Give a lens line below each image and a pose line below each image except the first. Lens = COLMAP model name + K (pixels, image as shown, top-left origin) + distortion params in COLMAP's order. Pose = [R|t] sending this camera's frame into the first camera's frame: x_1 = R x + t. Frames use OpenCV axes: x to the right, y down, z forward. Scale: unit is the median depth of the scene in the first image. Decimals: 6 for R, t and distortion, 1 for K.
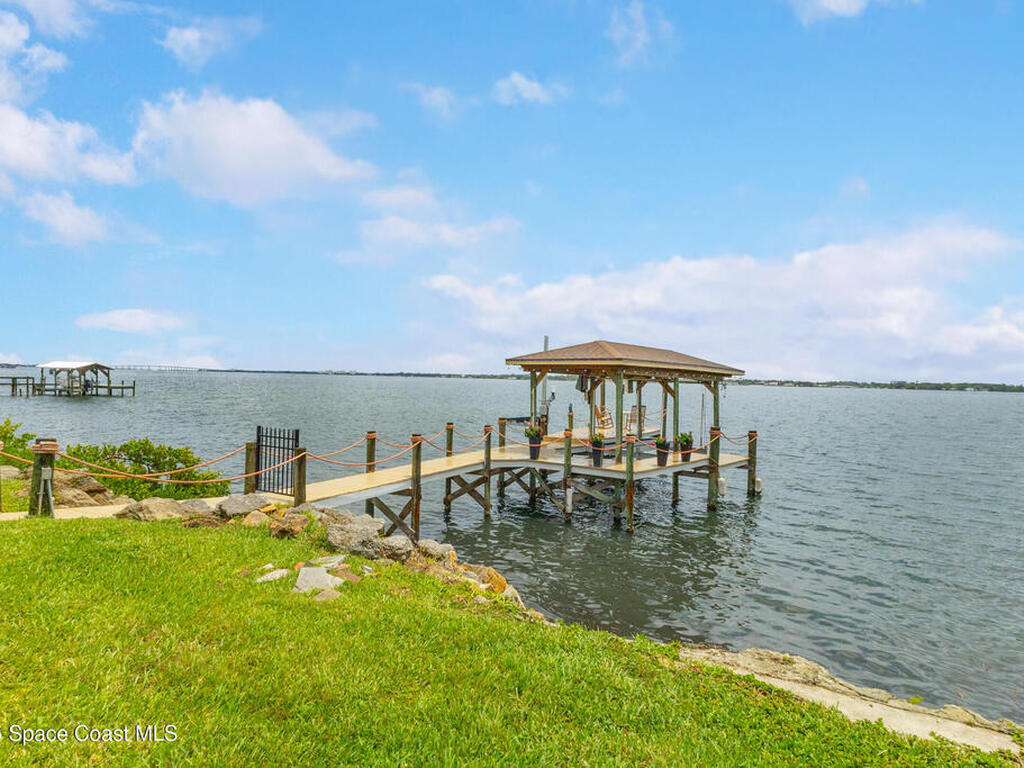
lens RADIAL K [[534.8, 0, 512.0], [0, 534.8, 384.0], [0, 0, 1]] dist [0.004692, -0.000257]
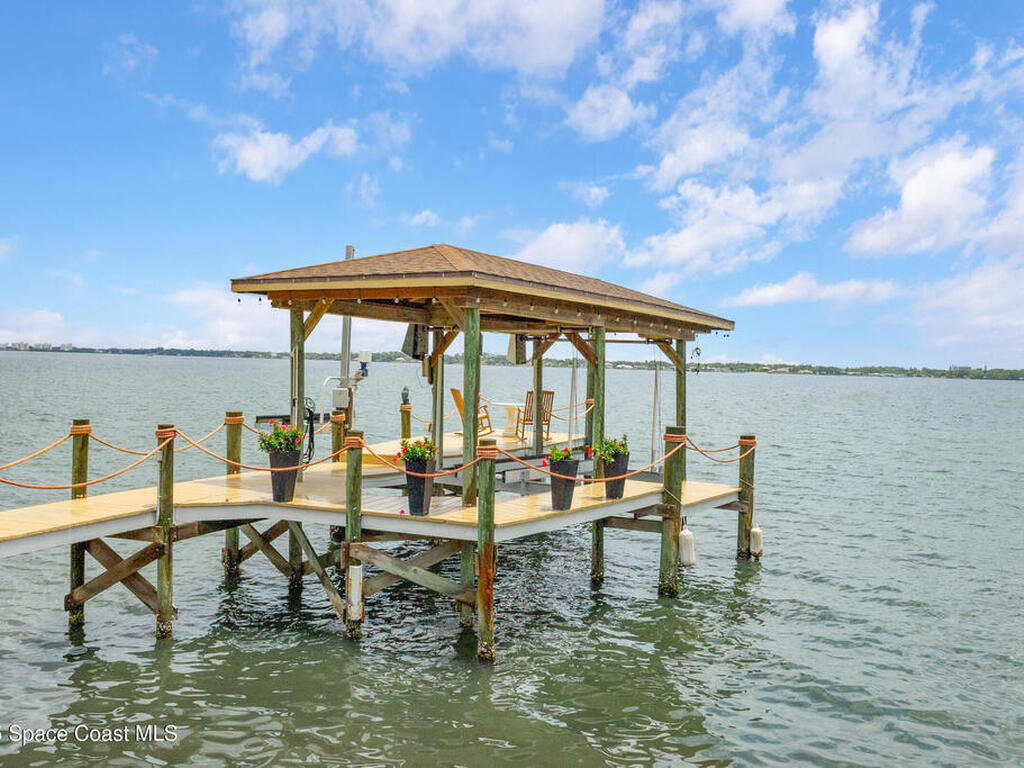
lens RADIAL K [[926.1, 0, 512.0], [0, 926.1, 384.0], [0, 0, 1]] dist [-0.016034, -0.005281]
pose [[0.985681, -0.000176, 0.168620, 0.092420], [-0.002813, 0.999843, 0.017484, 0.027679], [-0.168596, -0.017708, 0.985526, 0.197320]]
